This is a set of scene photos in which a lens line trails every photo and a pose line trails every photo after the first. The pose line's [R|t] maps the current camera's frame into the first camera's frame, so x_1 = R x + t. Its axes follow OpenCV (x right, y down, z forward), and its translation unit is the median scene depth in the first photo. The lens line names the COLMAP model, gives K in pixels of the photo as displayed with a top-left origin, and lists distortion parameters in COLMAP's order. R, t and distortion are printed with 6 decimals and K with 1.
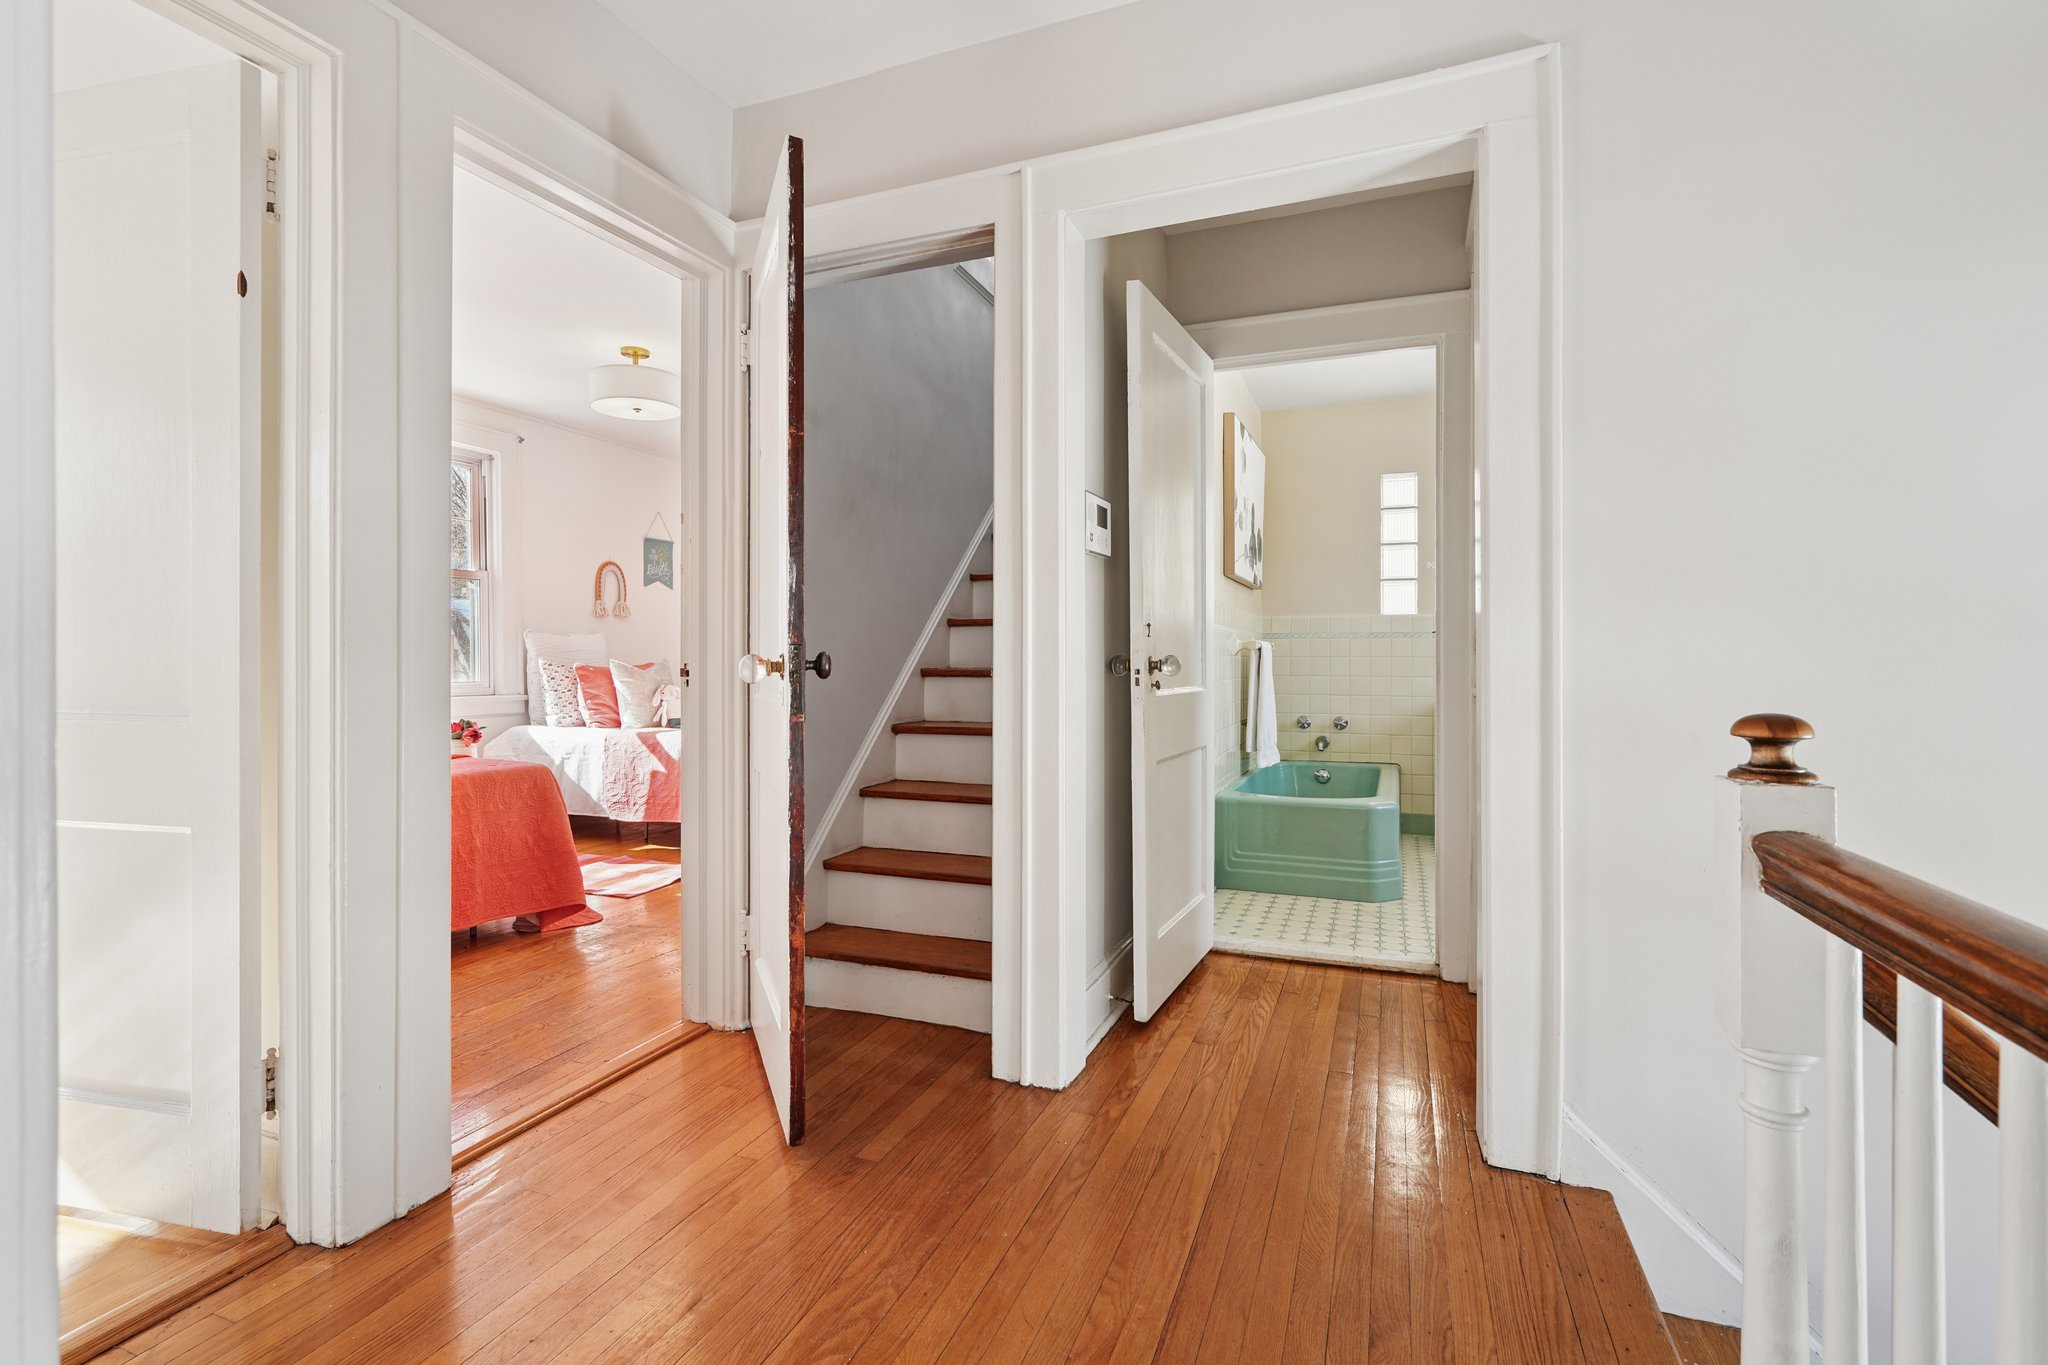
lens RADIAL K [[942.9, 0, 1021.4], [0, 942.9, 663.3], [0, 0, 1]] dist [-0.005885, 0.002650]
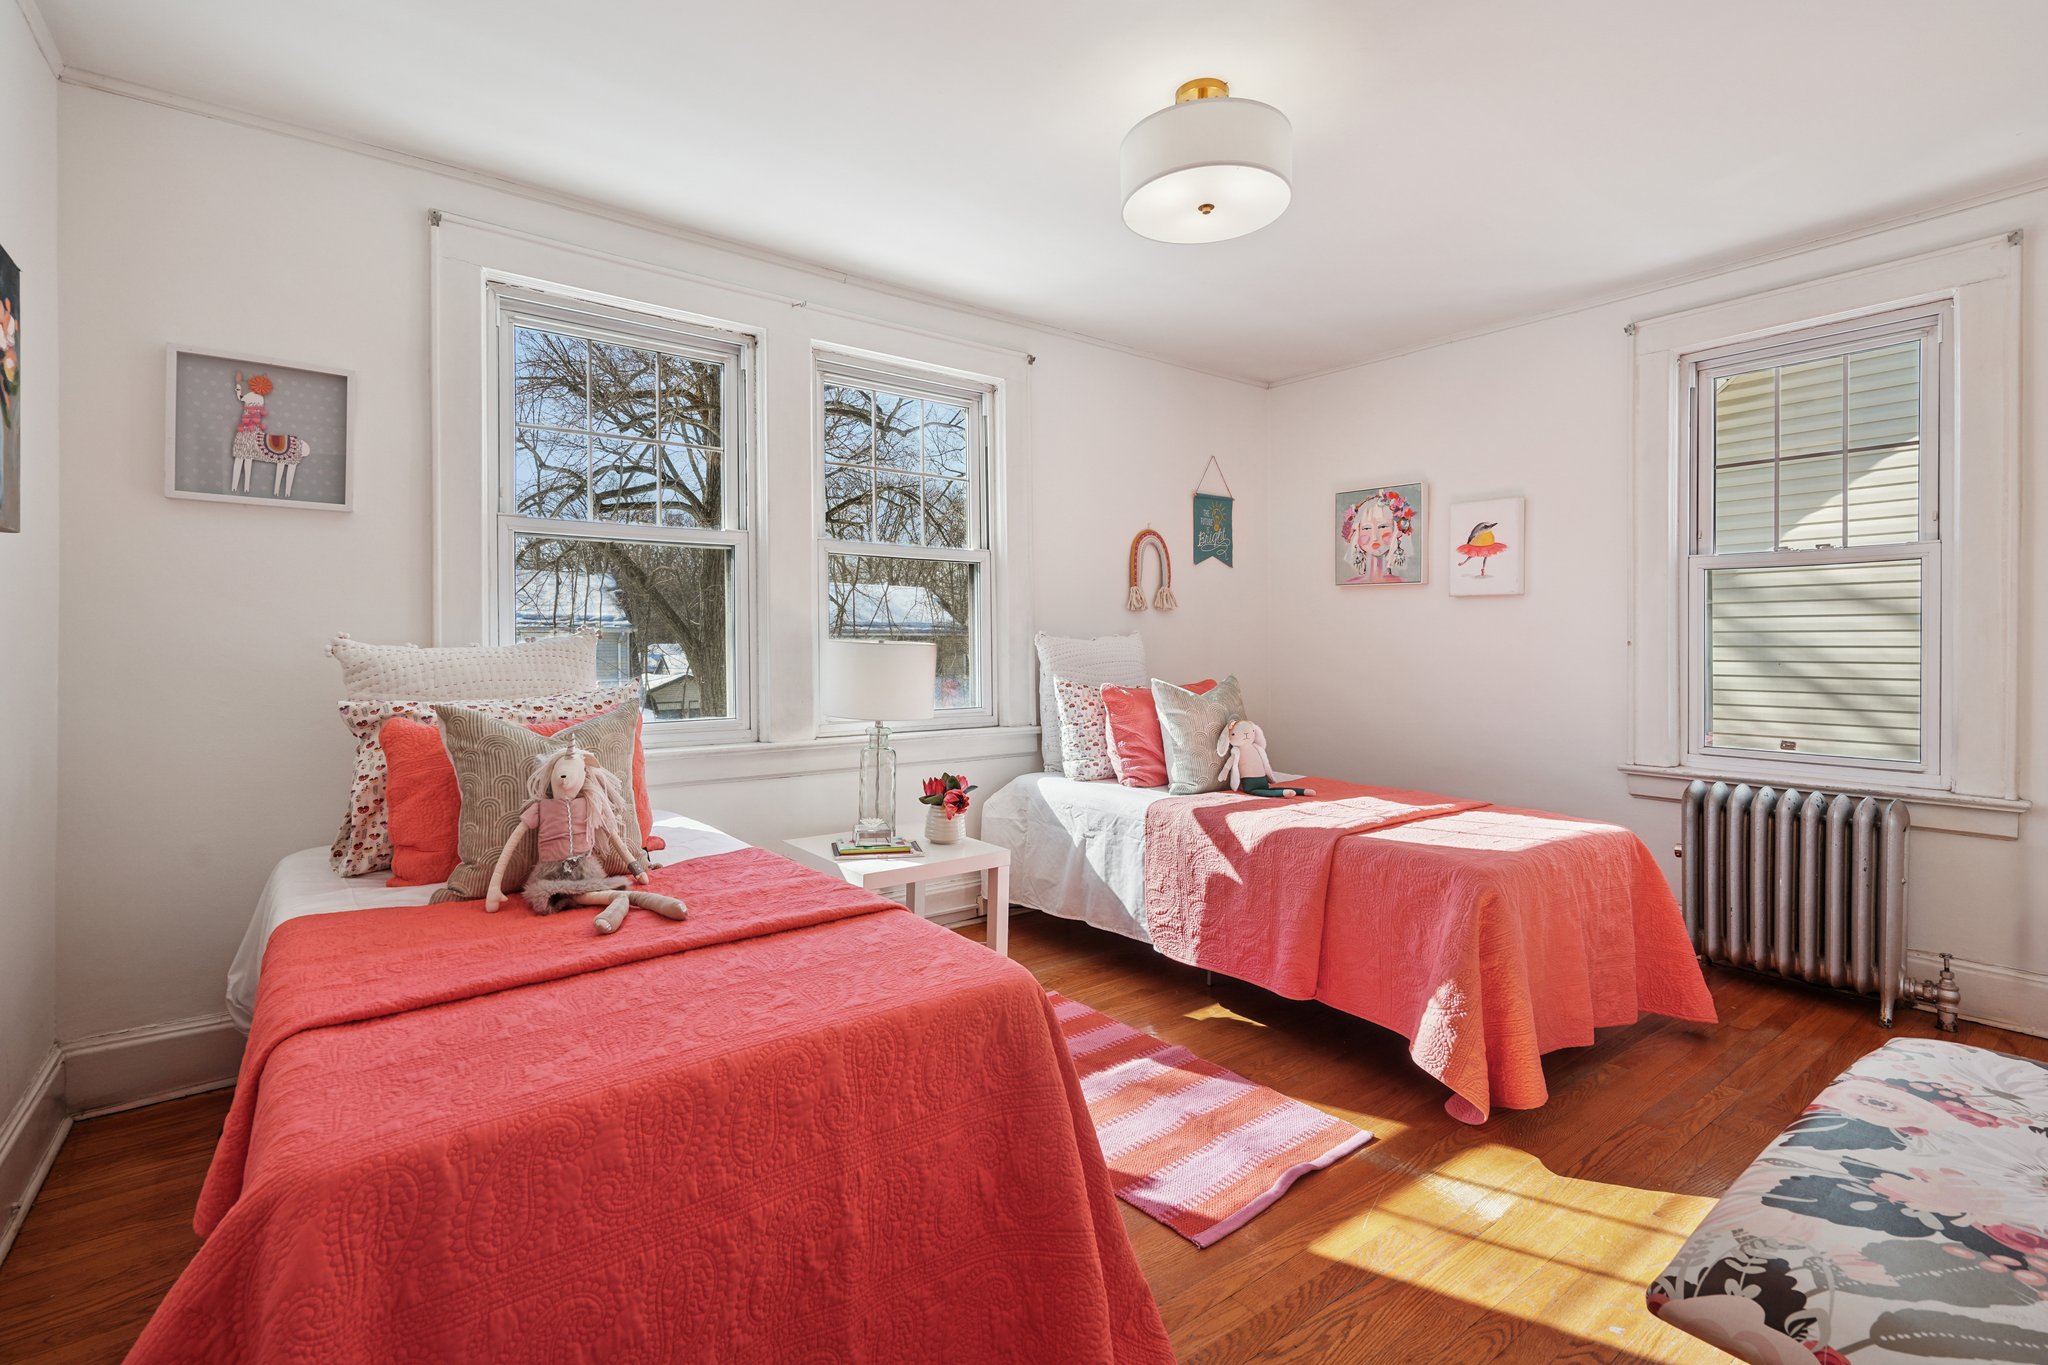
lens RADIAL K [[942.9, 0, 1026.1], [0, 942.9, 663.6], [0, 0, 1]] dist [-0.005885, 0.002650]
pose [[0.862102, 0.005053, -0.506709, -0.187793], [0.004041, 0.999850, 0.016846, -0.025108], [0.506719, -0.016570, 0.861952, 0.409641]]
